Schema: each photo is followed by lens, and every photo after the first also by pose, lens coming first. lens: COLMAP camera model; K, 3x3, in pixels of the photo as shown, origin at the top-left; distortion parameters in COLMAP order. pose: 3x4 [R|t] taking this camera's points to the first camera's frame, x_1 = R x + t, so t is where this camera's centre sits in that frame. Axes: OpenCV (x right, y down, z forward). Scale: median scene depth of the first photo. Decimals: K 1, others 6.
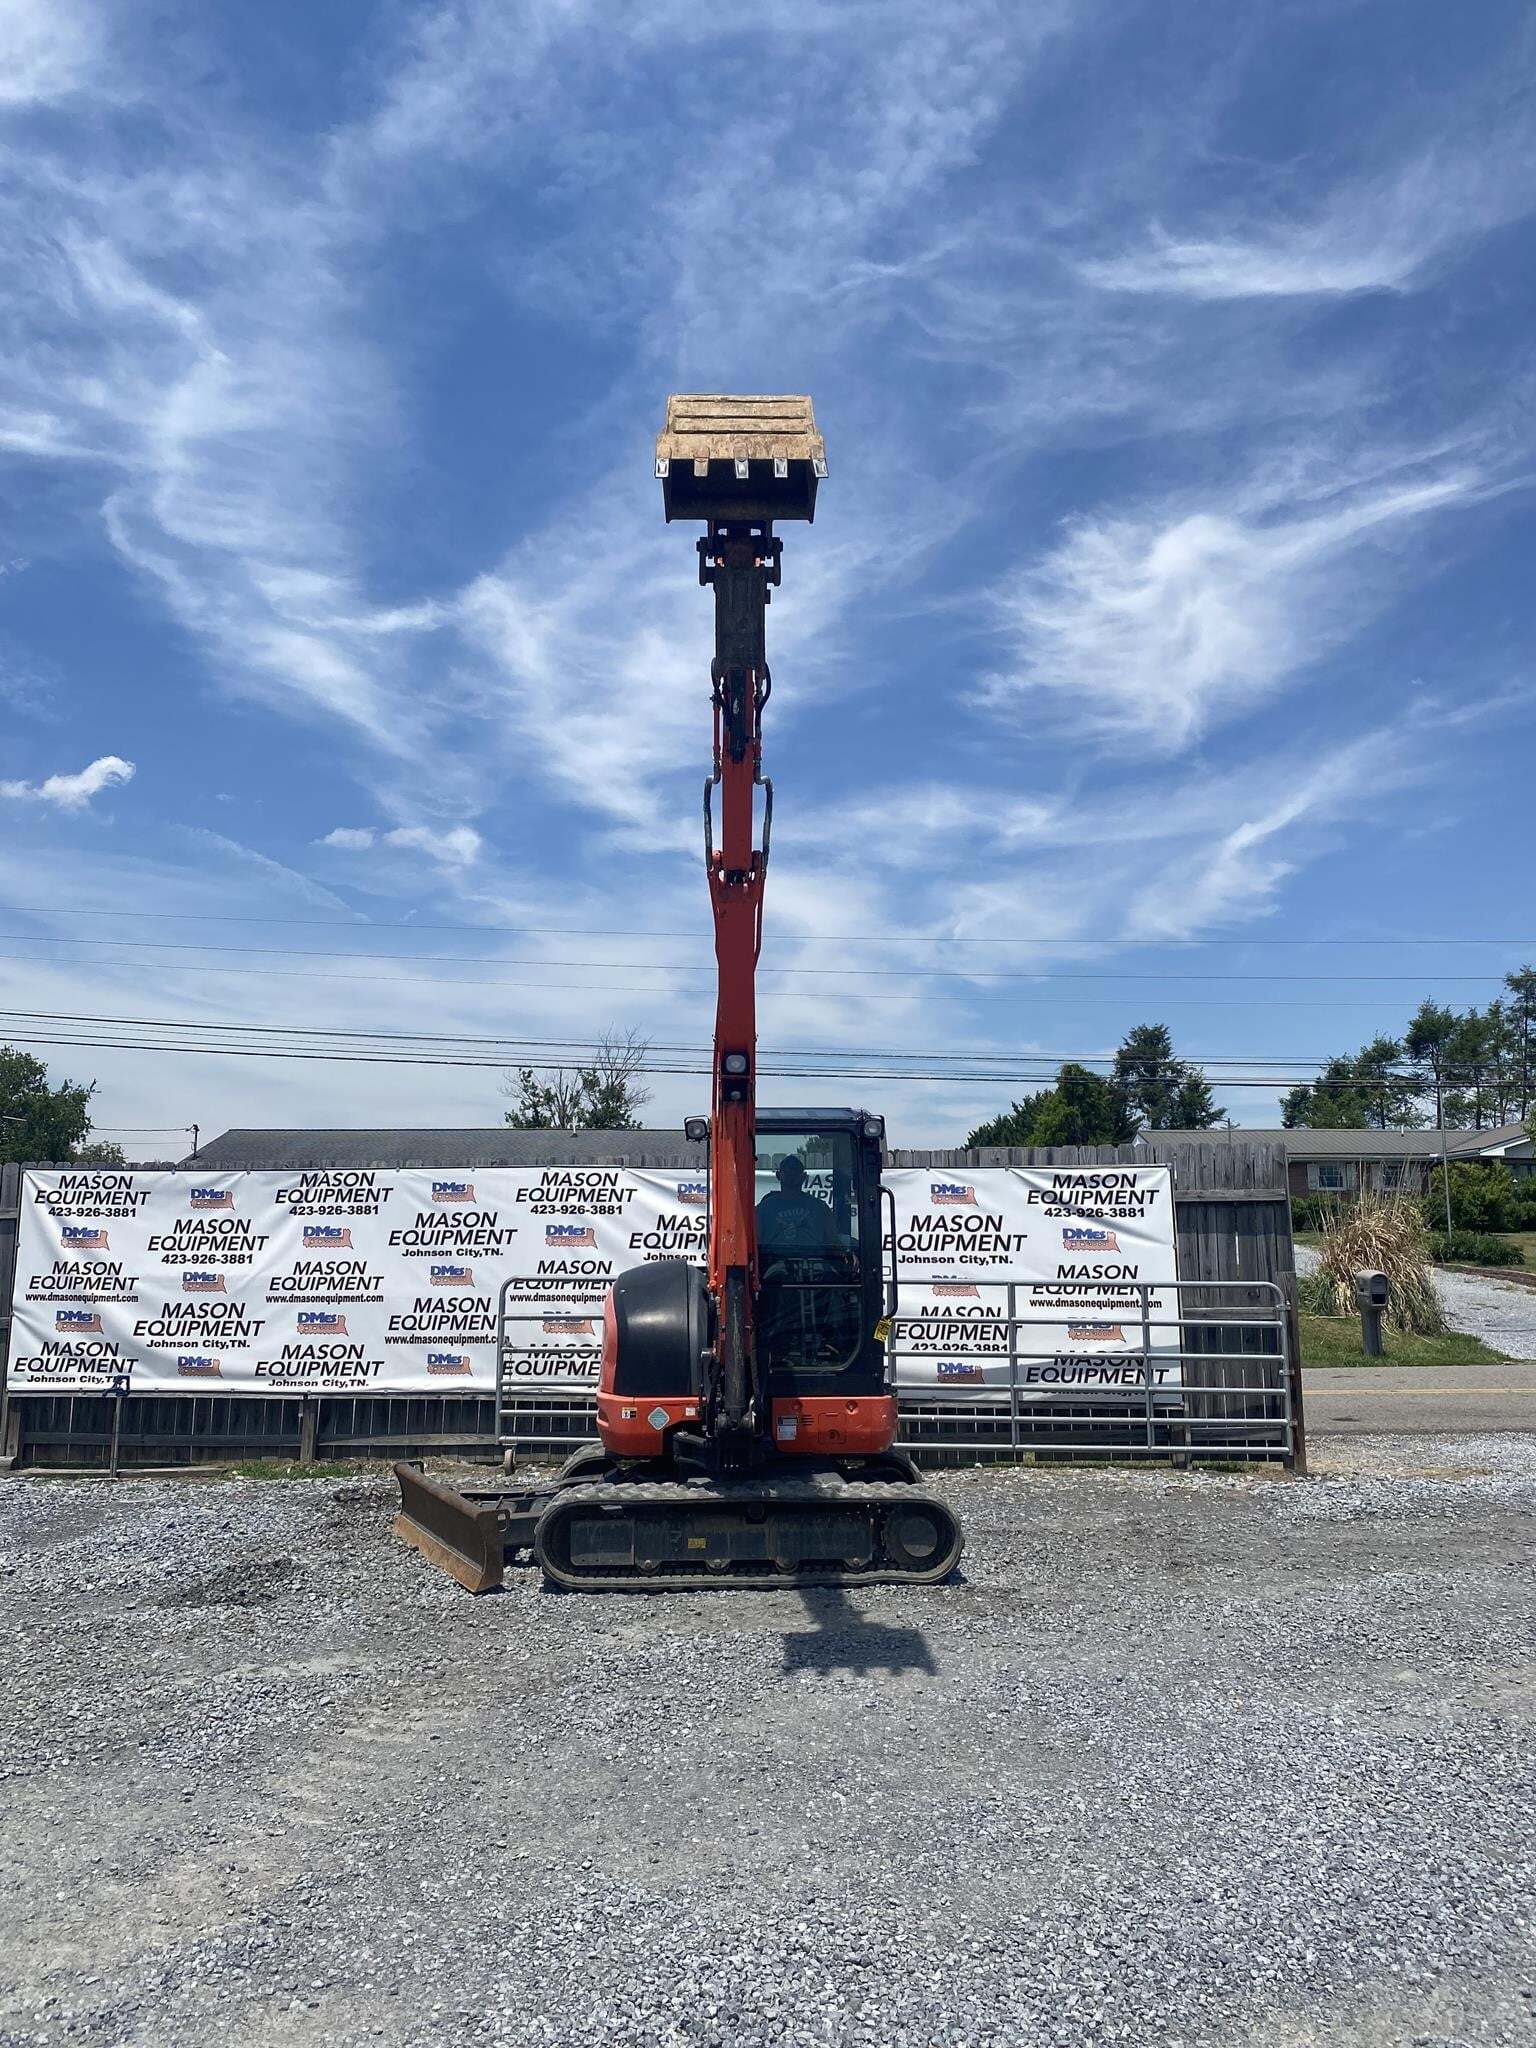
lens RADIAL K [[1589.7, 0, 753.3], [0, 1589.7, 979.1], [0, 0, 1]] dist [0.061069, -0.151207]
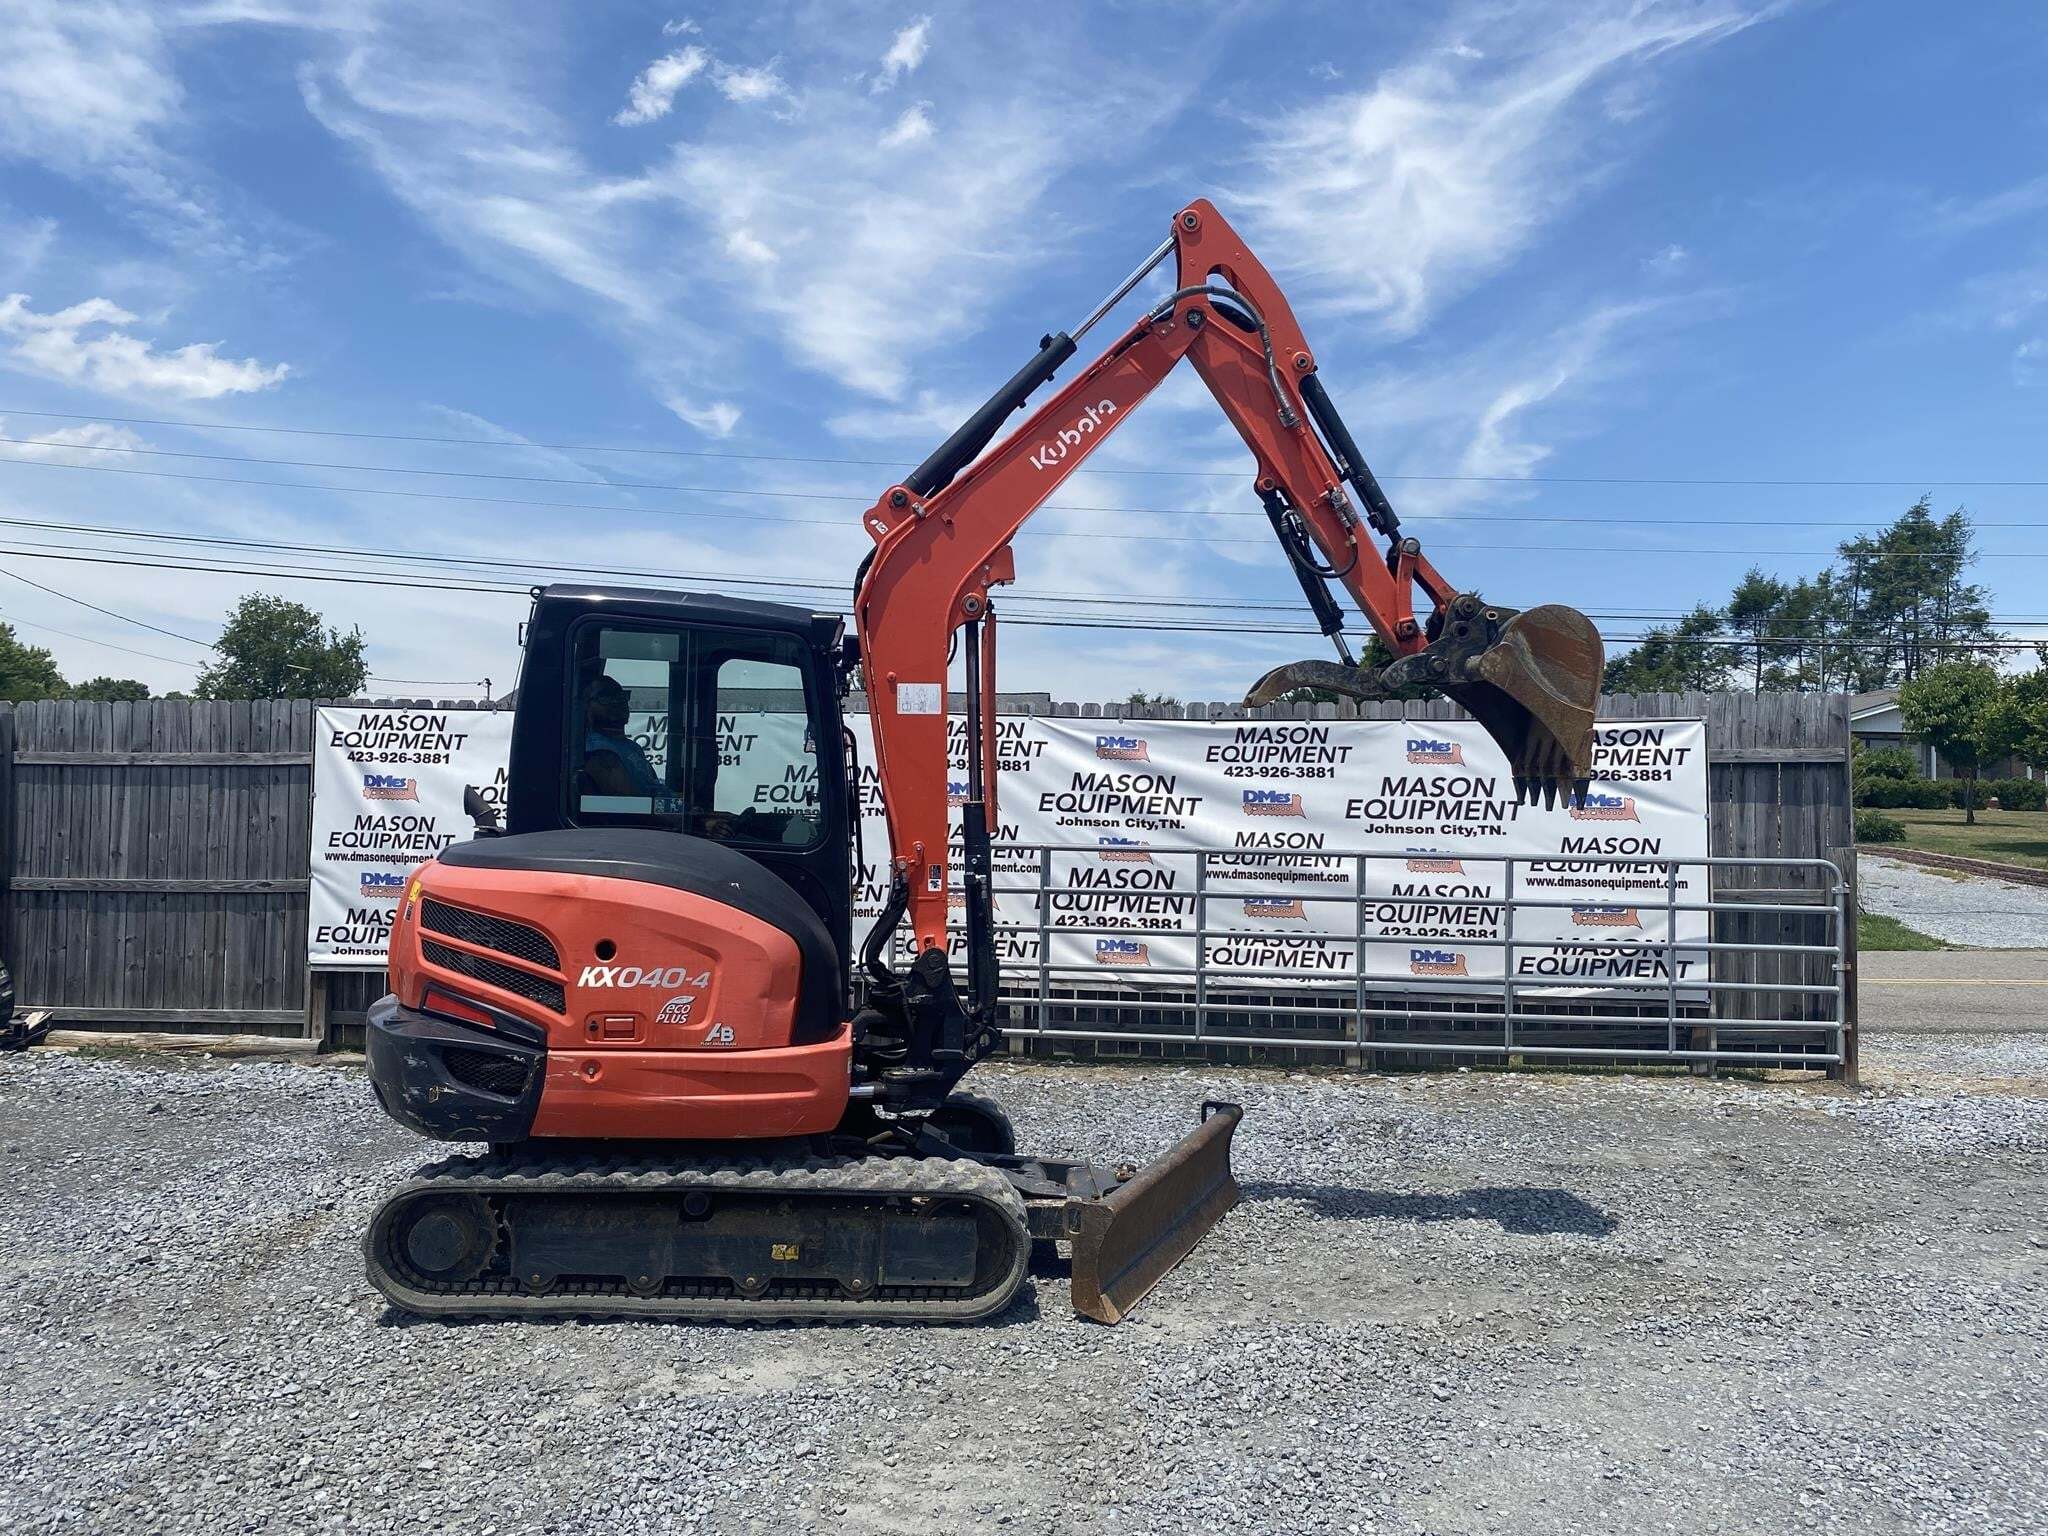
lens RADIAL K [[1573.2, 0, 1020.4], [0, 1573.2, 760.1], [0, 0, 1]] dist [0.013249, 0.000165]
pose [[0.999887, 0.013782, -0.006014, -0.085995], [-0.012856, 0.990963, 0.133520, 0.033350], [0.007800, -0.133428, 0.991028, 0.188646]]
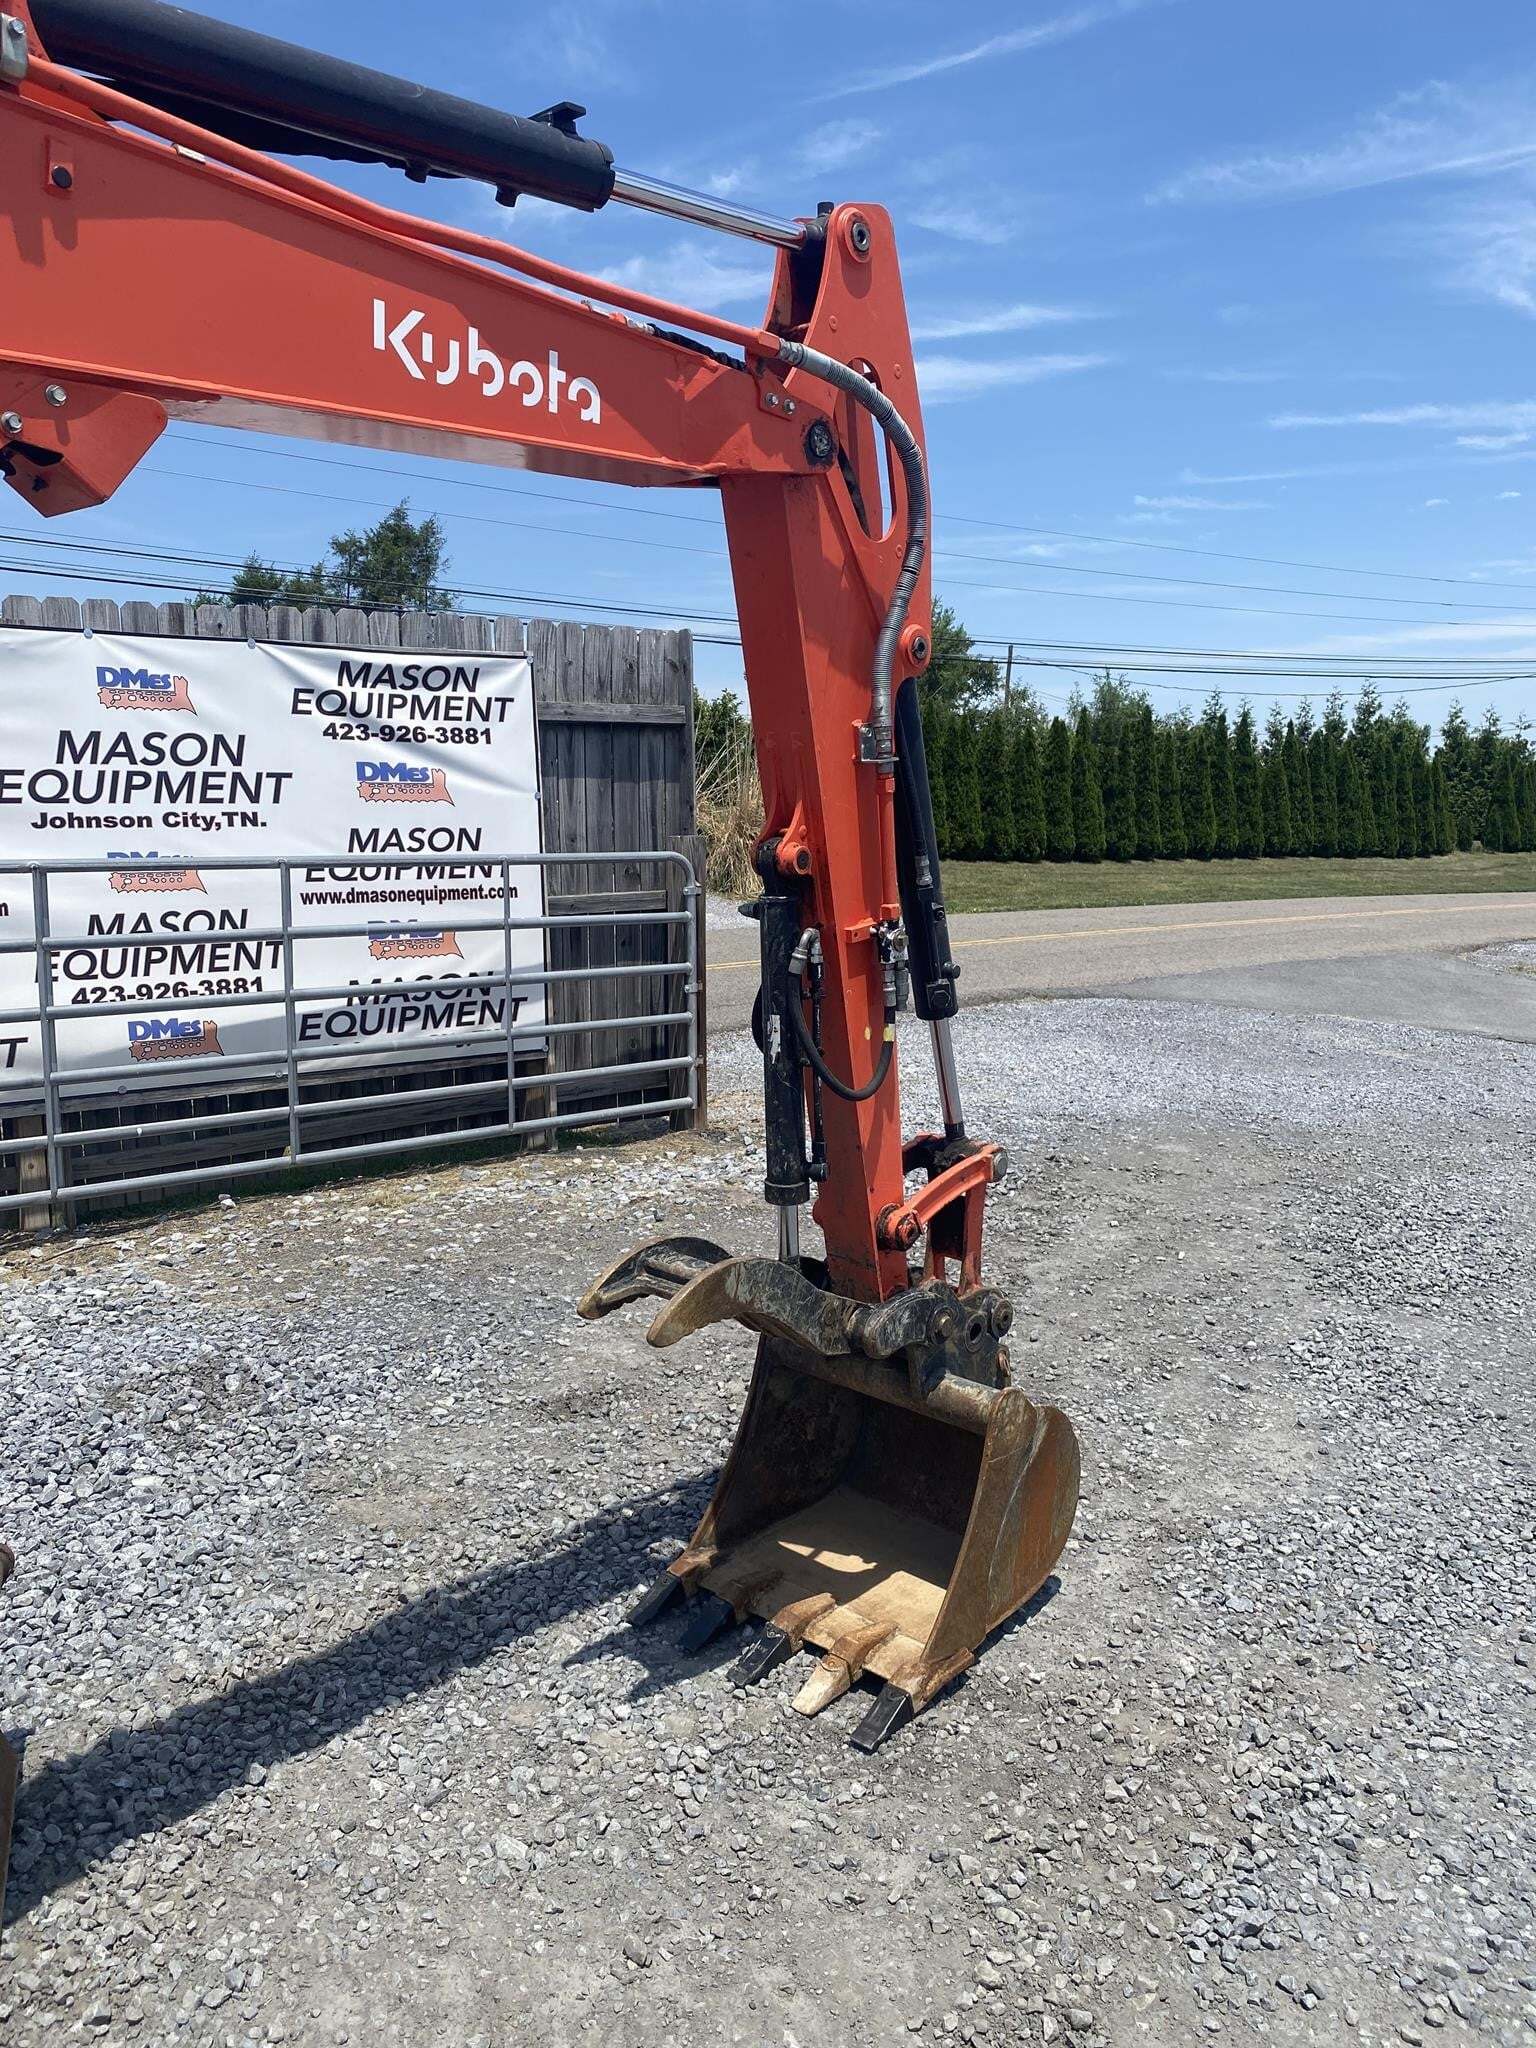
lens RADIAL K [[1557.6, 0, 826.9], [0, 1557.6, 1027.1], [0, 0, 1]] dist [-0.003198, -0.004059]
pose [[0.703114, -0.094309, 0.704796, -0.074607], [-0.118494, 0.961768, 0.246906, 0.093131], [-0.701135, -0.257117, 0.665057, 0.510600]]
